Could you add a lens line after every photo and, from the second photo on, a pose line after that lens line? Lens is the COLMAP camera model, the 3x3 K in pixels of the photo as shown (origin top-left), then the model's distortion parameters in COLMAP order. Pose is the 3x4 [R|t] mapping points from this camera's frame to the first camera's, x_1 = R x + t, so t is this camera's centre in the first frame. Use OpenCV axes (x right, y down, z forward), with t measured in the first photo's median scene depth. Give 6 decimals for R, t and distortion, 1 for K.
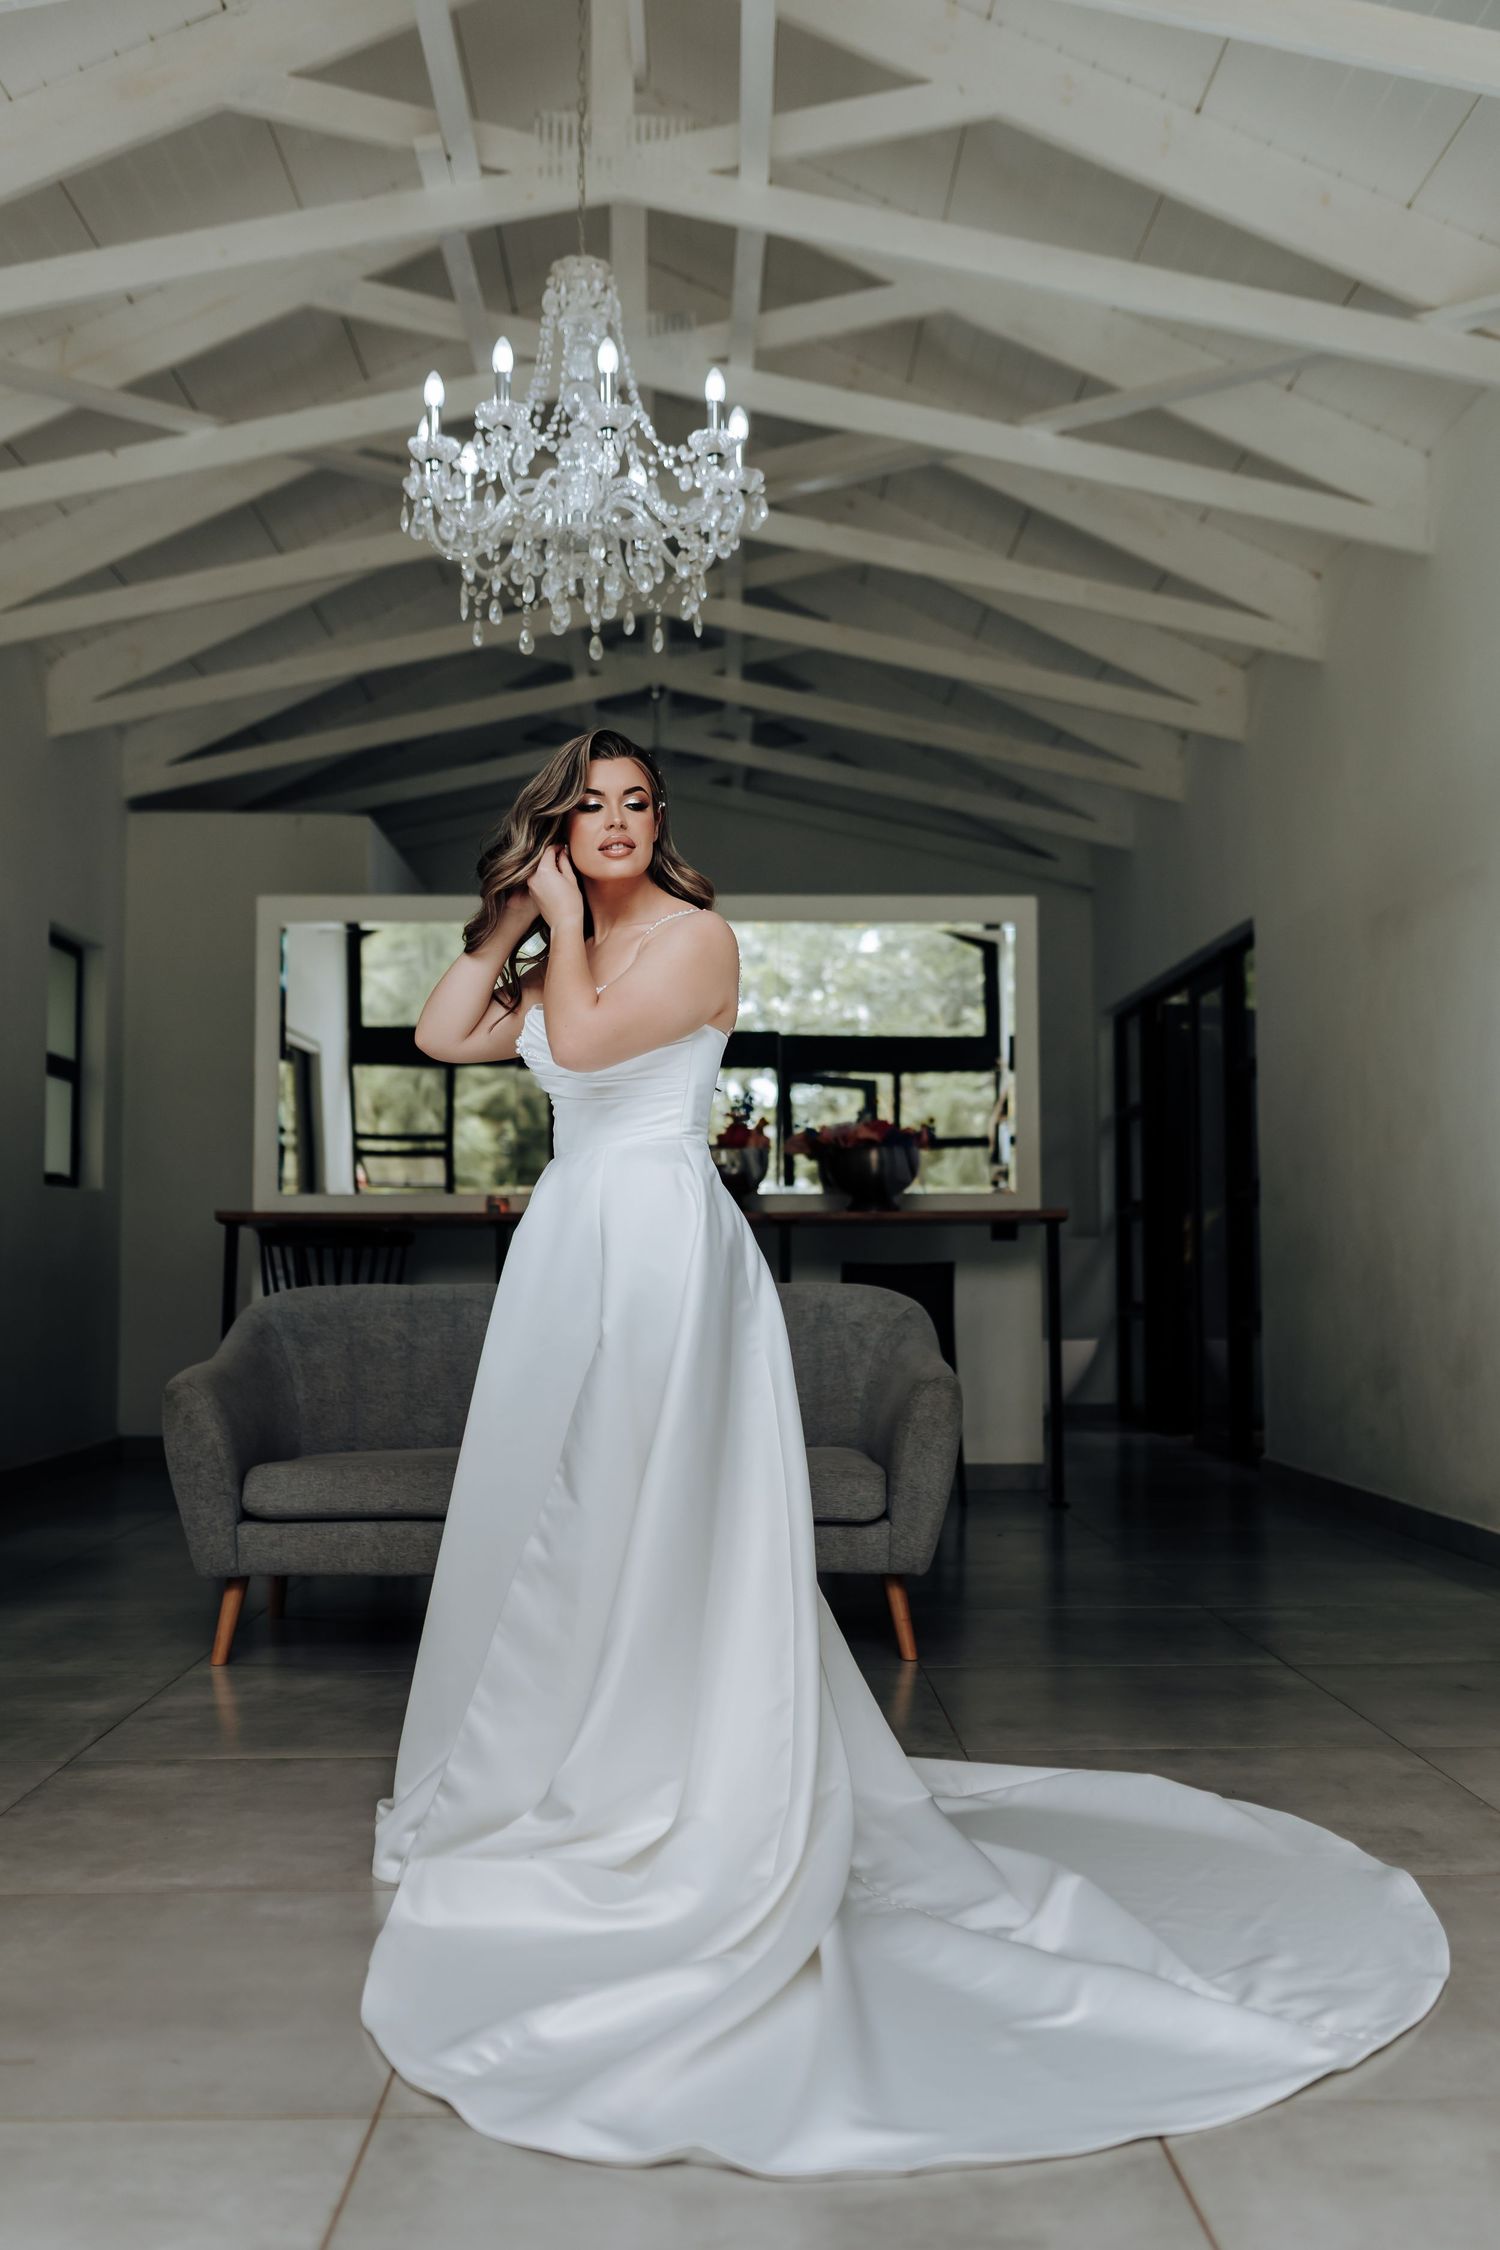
lens RADIAL K [[2275.0, 0, 760.9], [0, 2275.0, 1105.0], [0, 0, 1]] dist [0.016995, 0.000000]
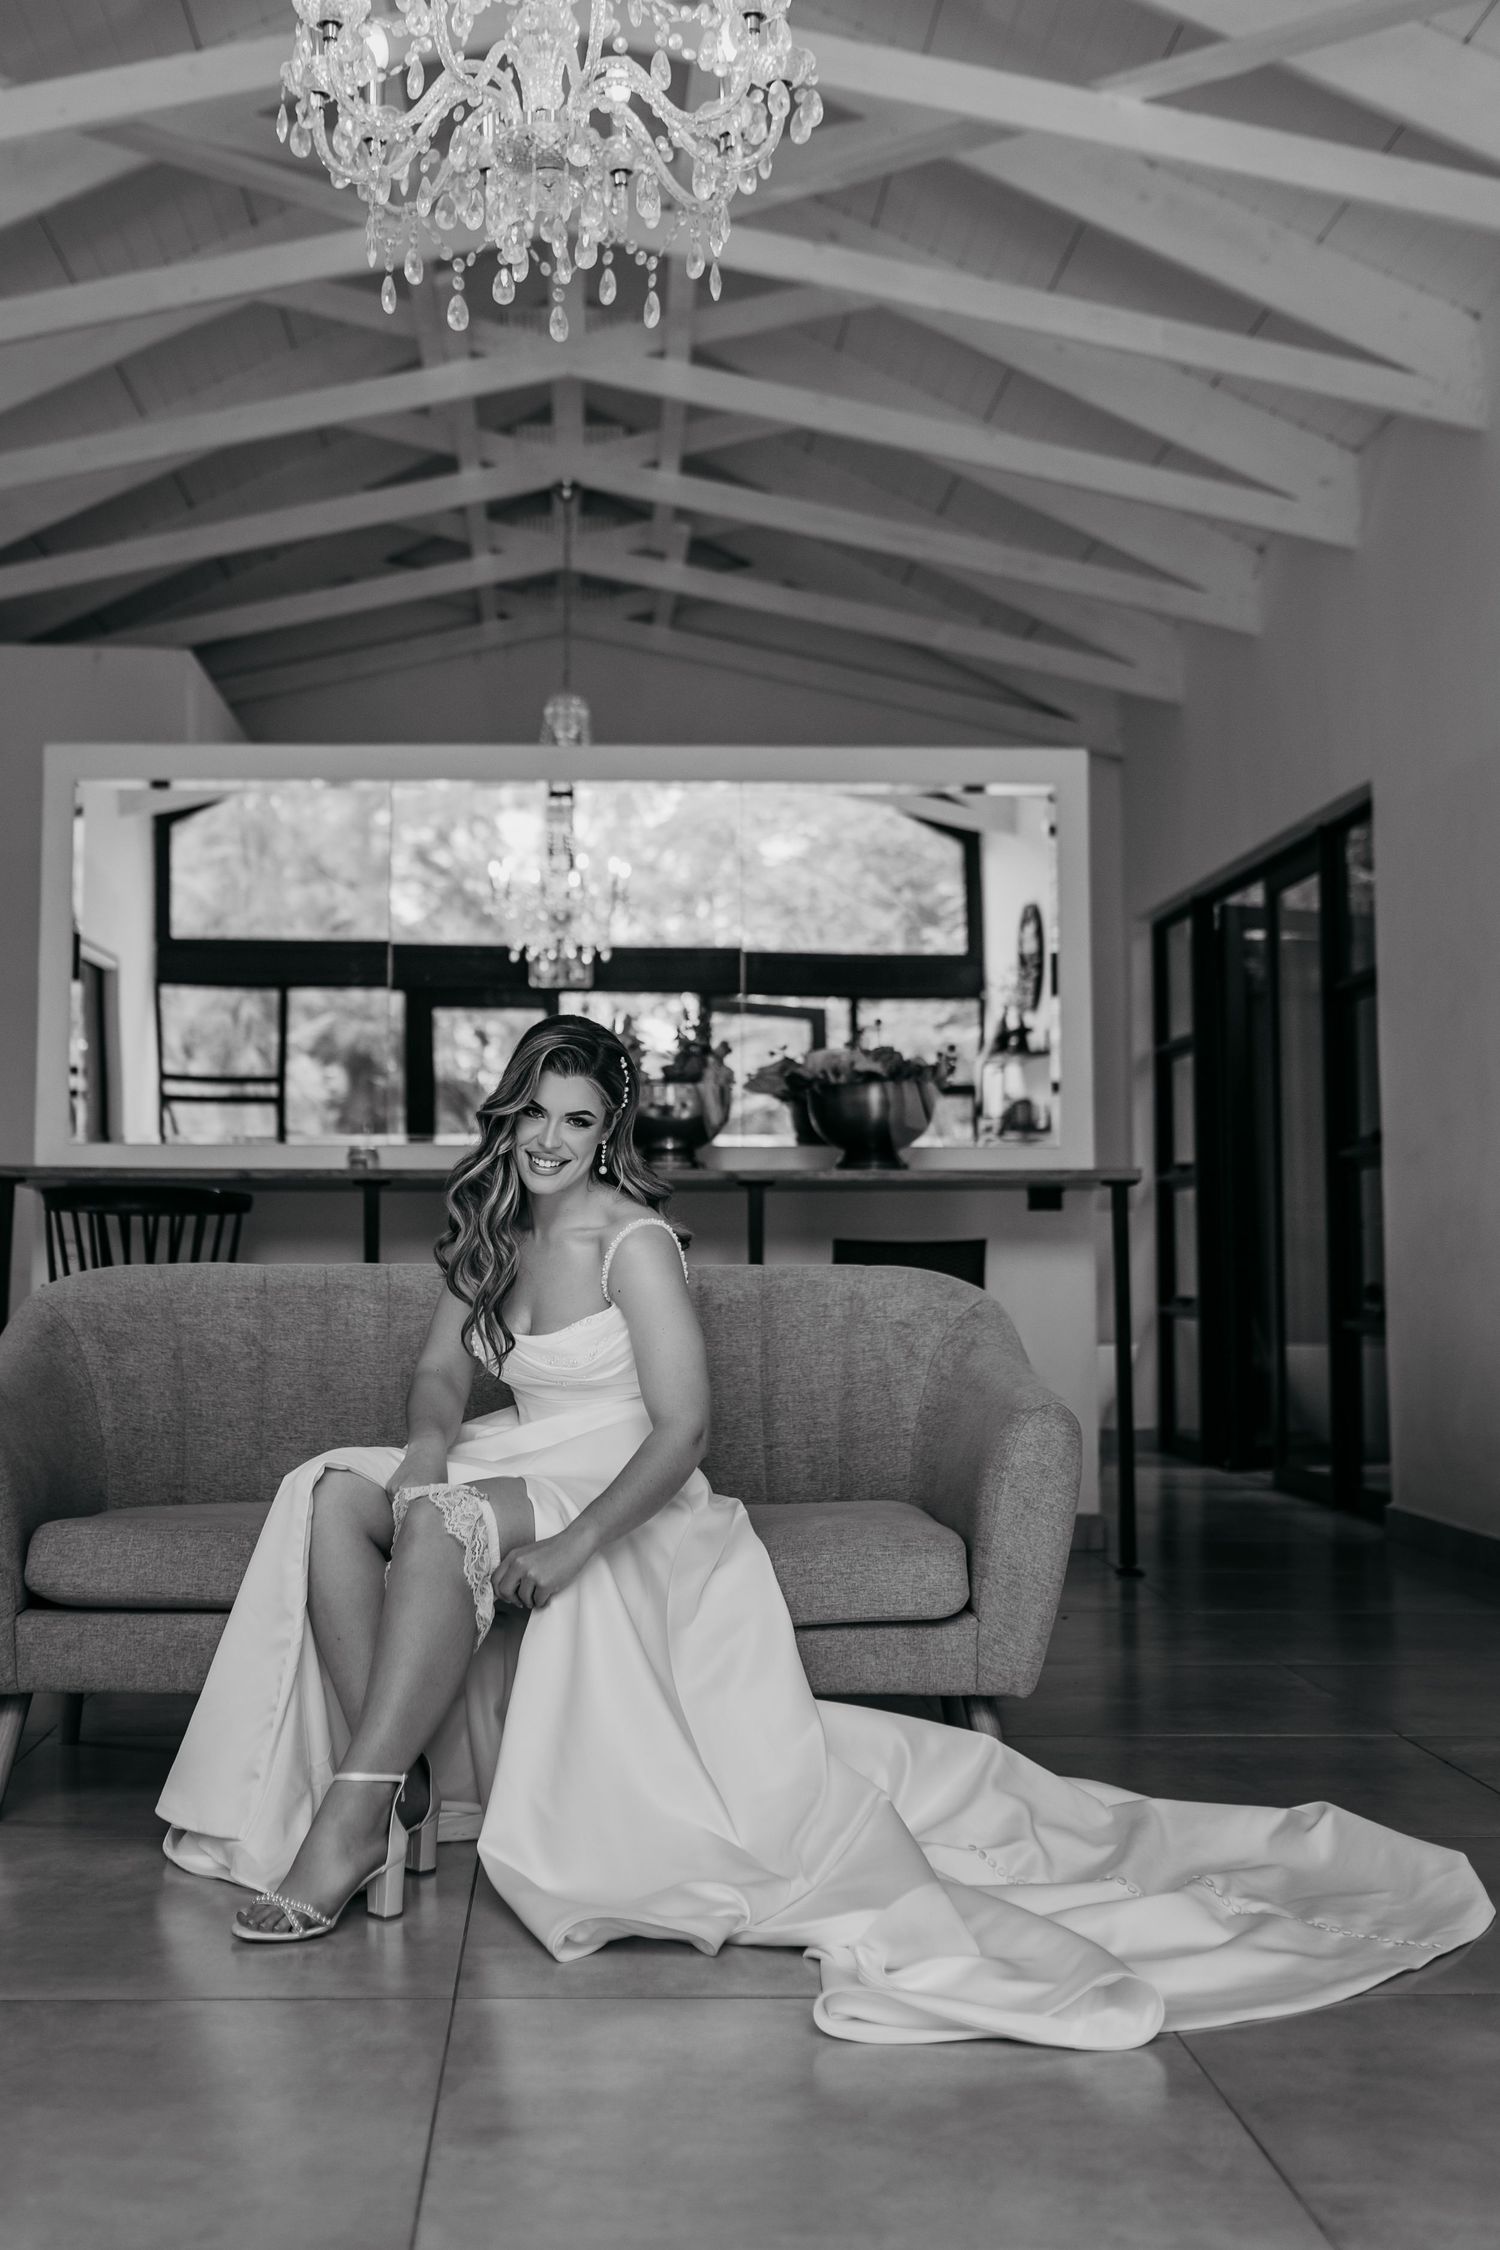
lens RADIAL K [[2774.9, 0, 621.0], [0, 2774.9, 974.8], [0, 0, 1]] dist [0.022826, 0.000000]
pose [[0.999950, 0.004639, -0.008859, -0.025373], [-0.004882, 0.999606, -0.027623, 0.008910], [0.008727, 0.027665, 0.999579, 0.098737]]
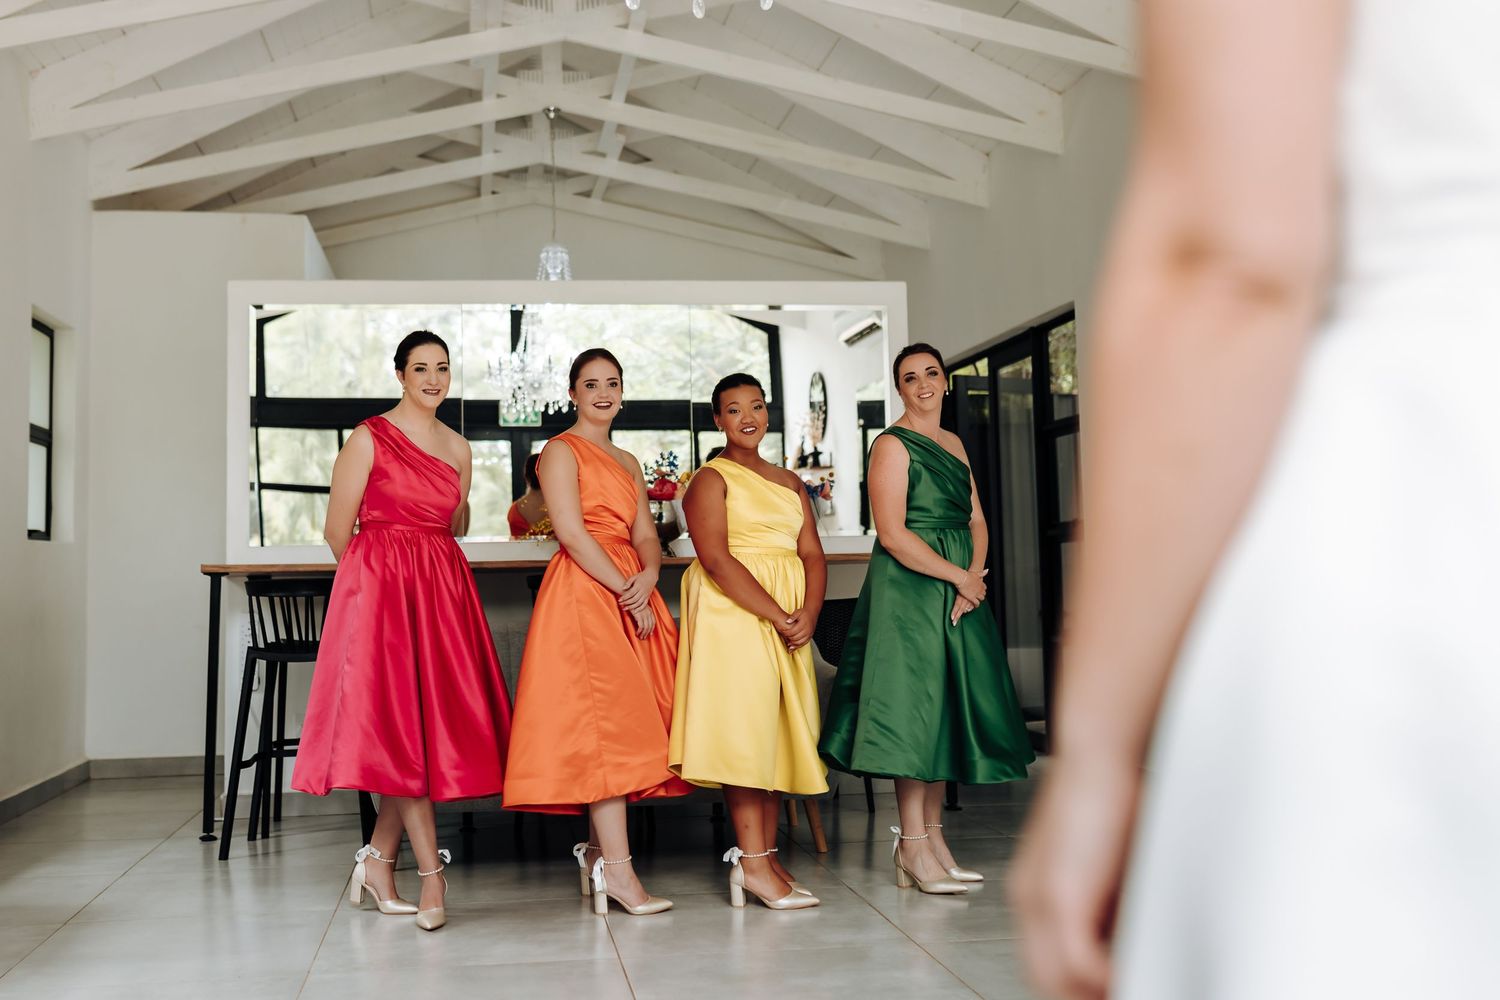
lens RADIAL K [[1715.6, 0, 700.6], [0, 1715.6, 421.4], [0, 0, 1]] dist [0.025763, 0.000000]
pose [[0.994639, -0.008132, 0.103085, -0.083242], [0.010218, 0.999753, -0.019729, -0.003712], [-0.102899, 0.020676, 0.994477, 0.143554]]
